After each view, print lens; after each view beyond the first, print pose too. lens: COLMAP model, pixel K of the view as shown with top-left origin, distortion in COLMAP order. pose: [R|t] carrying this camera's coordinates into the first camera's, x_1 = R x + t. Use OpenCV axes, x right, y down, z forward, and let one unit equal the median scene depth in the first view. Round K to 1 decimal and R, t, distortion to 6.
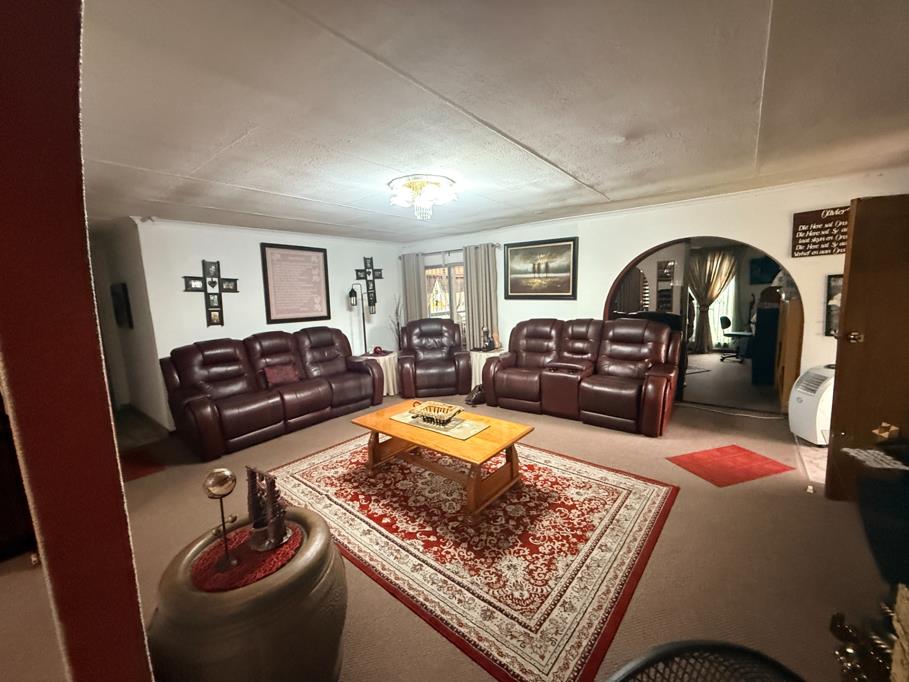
lens RADIAL K [[363.3, 0, 451.8], [0, 363.3, 338.5], [0, 0, 1]] dist [0.000561, -0.000456]
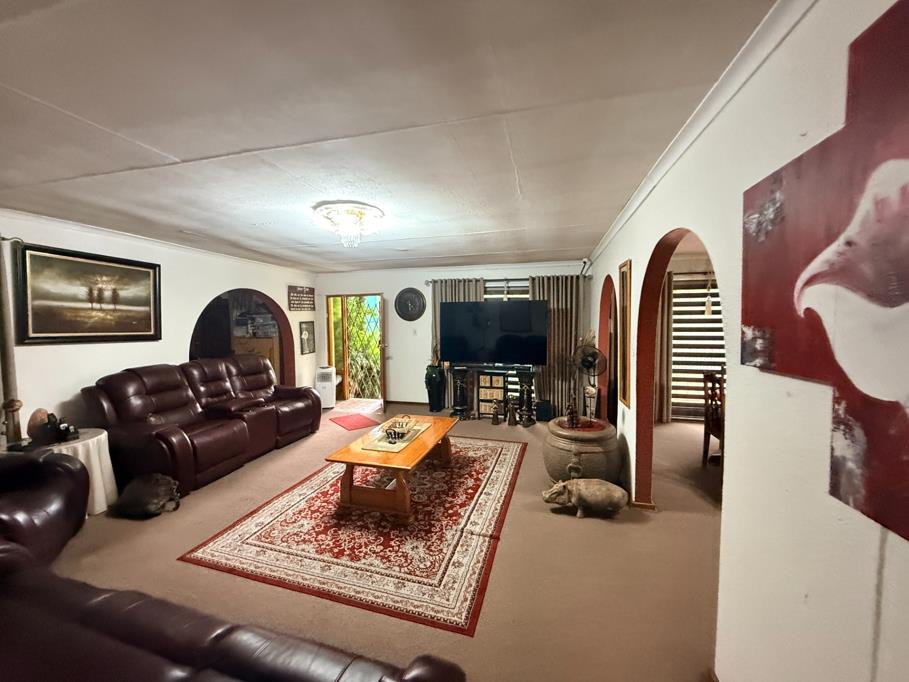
lens RADIAL K [[363.3, 0, 451.8], [0, 363.3, 338.5], [0, 0, 1]] dist [0.000561, -0.000456]
pose [[-0.406287, 0.000363, 0.913745, -0.728304], [0.145547, 0.987258, 0.064324, -0.074595], [-0.902079, 0.159126, -0.401163, 0.806225]]
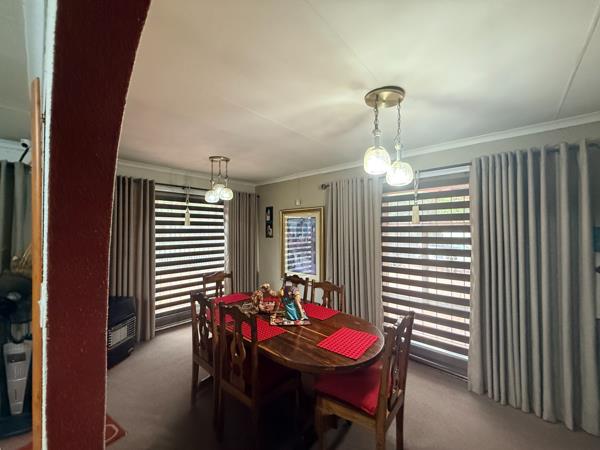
lens RADIAL K [[235.3, 0, 300.0], [0, 235.3, 225.0], [0, 0, 1]] dist [-0.000812, -0.000220]
pose [[-0.997594, 0.044823, 0.052894, -0.448375], [0.050725, 0.991941, 0.116102, -0.034390], [-0.047264, 0.118505, -0.991828, 0.404274]]
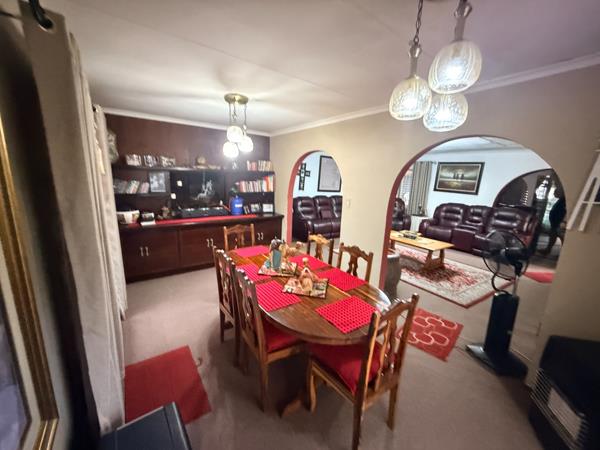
lens RADIAL K [[239.8, 0, 298.2], [0, 239.8, 223.3], [0, 0, 1]] dist [0.000561, -0.000456]
pose [[0.957222, 0.133868, -0.256527, -0.235713], [-0.117231, 0.989945, 0.079156, 0.055345], [0.264544, -0.045697, 0.963290, -0.511499]]
